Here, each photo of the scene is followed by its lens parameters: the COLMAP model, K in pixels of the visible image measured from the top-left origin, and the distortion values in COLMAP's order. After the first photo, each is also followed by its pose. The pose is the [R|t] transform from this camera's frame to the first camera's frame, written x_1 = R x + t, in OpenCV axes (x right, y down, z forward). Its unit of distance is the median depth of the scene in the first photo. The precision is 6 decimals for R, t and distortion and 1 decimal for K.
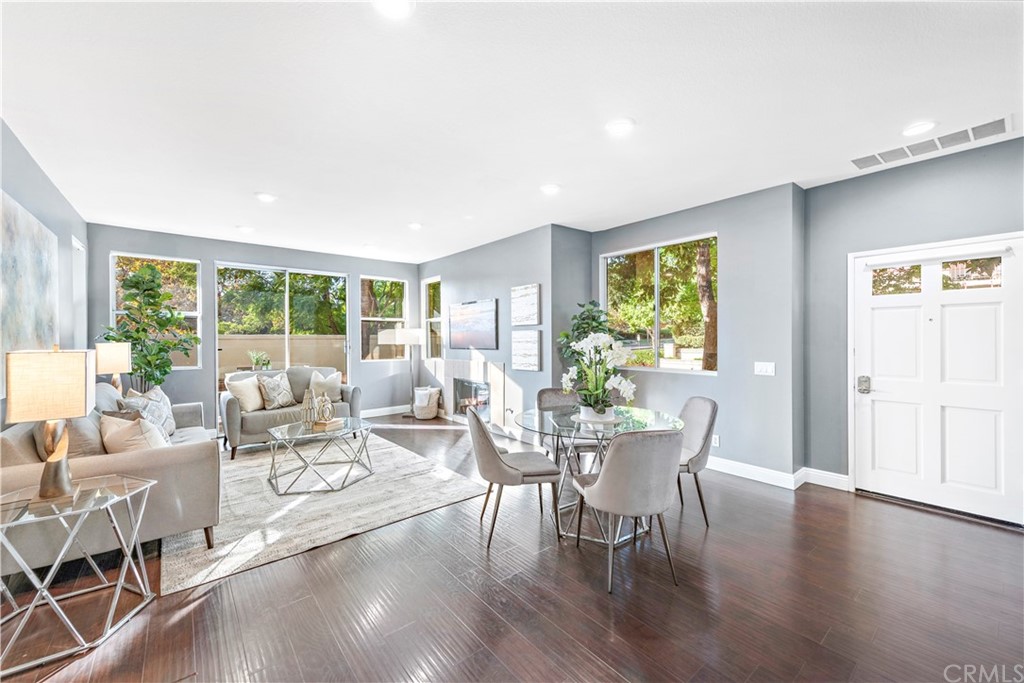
lens RADIAL K [[401.2, 0, 512.7], [0, 401.2, 339.7], [0, 0, 1]] dist [0.018950, -0.005353]
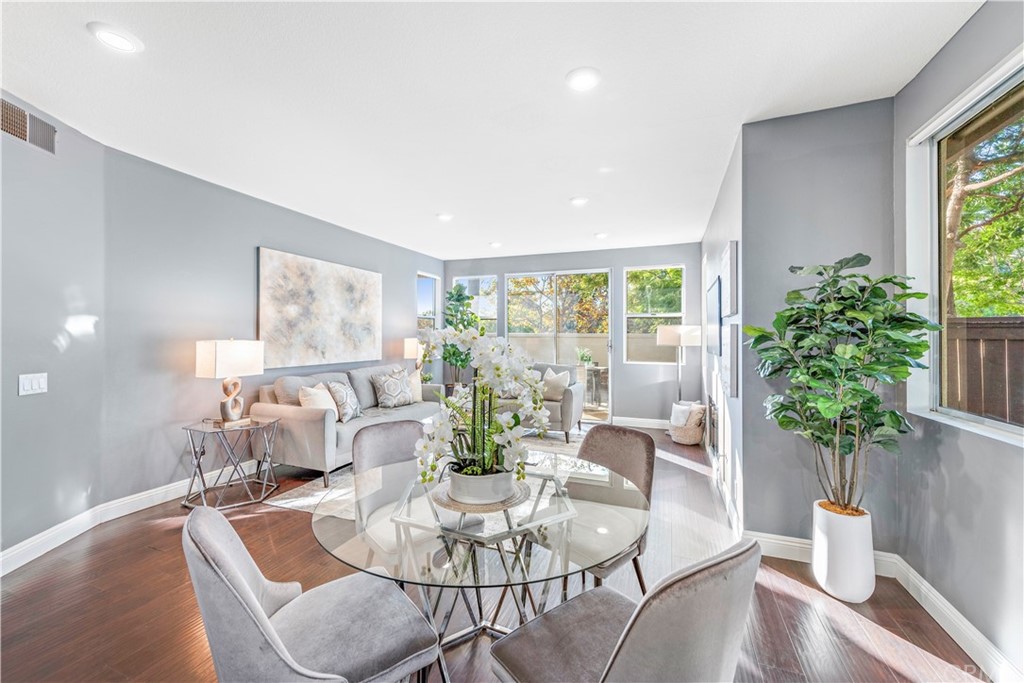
lens RADIAL K [[408.0, 0, 513.1], [0, 408.0, 327.3], [0, 0, 1]] dist [0.012614, -0.000036]
pose [[0.487614, -0.013885, -0.872949, 0.380236], [-0.011183, 0.999692, -0.022147, -0.002230], [0.872988, 0.020561, 0.487308, 0.420198]]
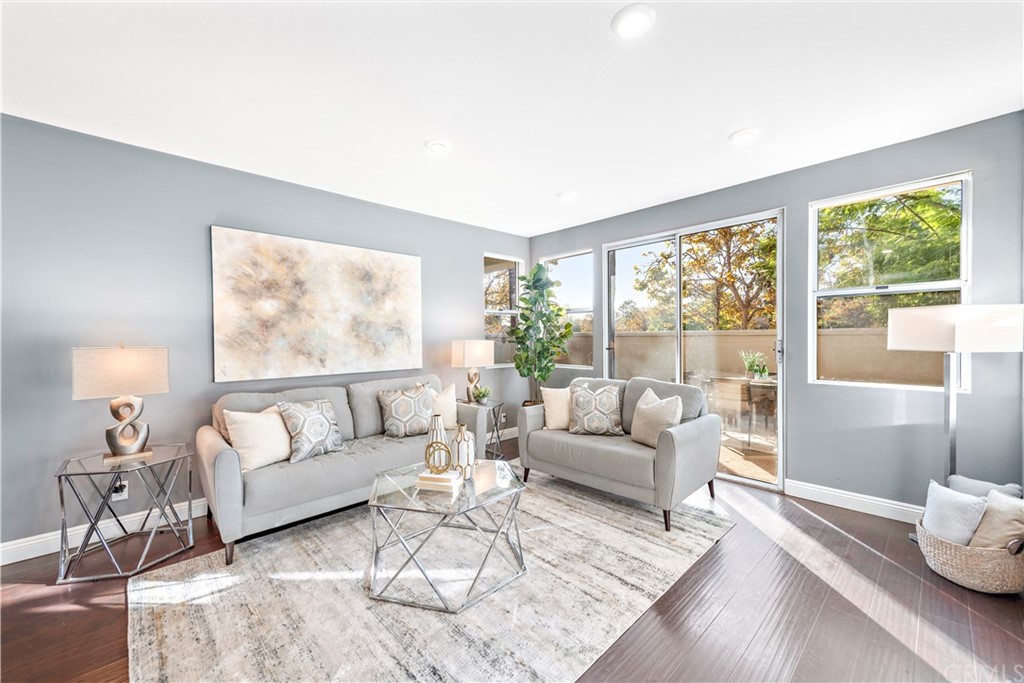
lens RADIAL K [[401.2, 0, 512.7], [0, 401.2, 339.7], [0, 0, 1]] dist [0.018950, -0.005353]
pose [[0.065280, 0.009601, -0.997821, 0.105698], [0.002464, 0.999949, 0.009783, -0.002947], [0.997864, -0.003098, 0.065253, 0.770163]]
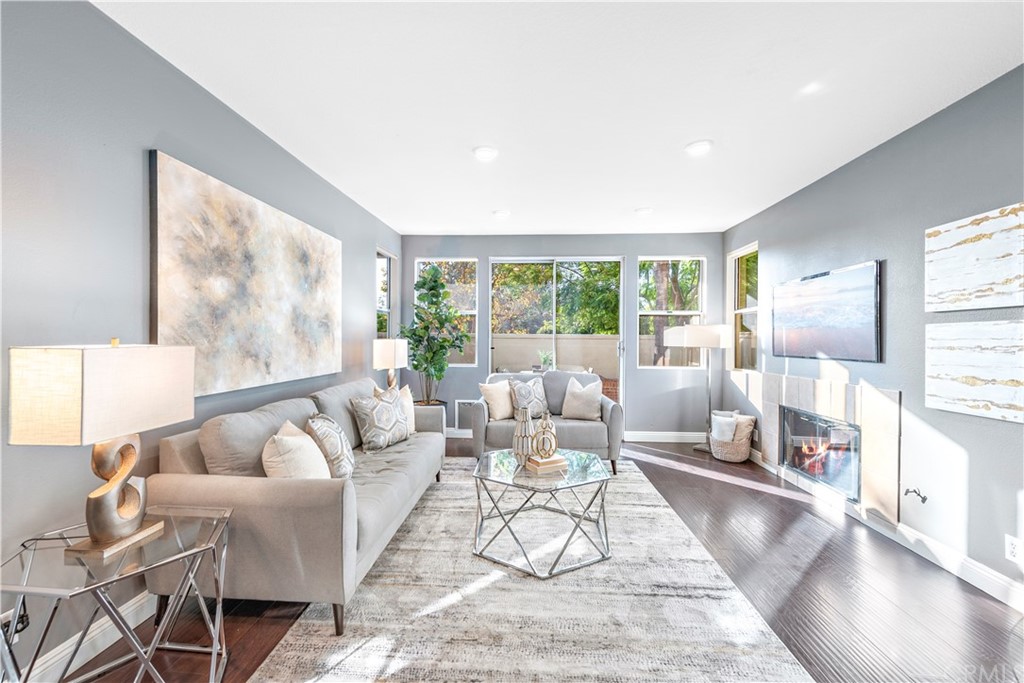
lens RADIAL K [[407.0, 0, 513.0], [0, 407.0, 332.2], [0, 0, 1]] dist [0.012124, -0.000287]
pose [[0.730958, -0.001751, -0.682420, -0.022702], [-0.012249, 0.999802, -0.015686, 0.001651], [0.682312, 0.019824, 0.730792, 0.330103]]
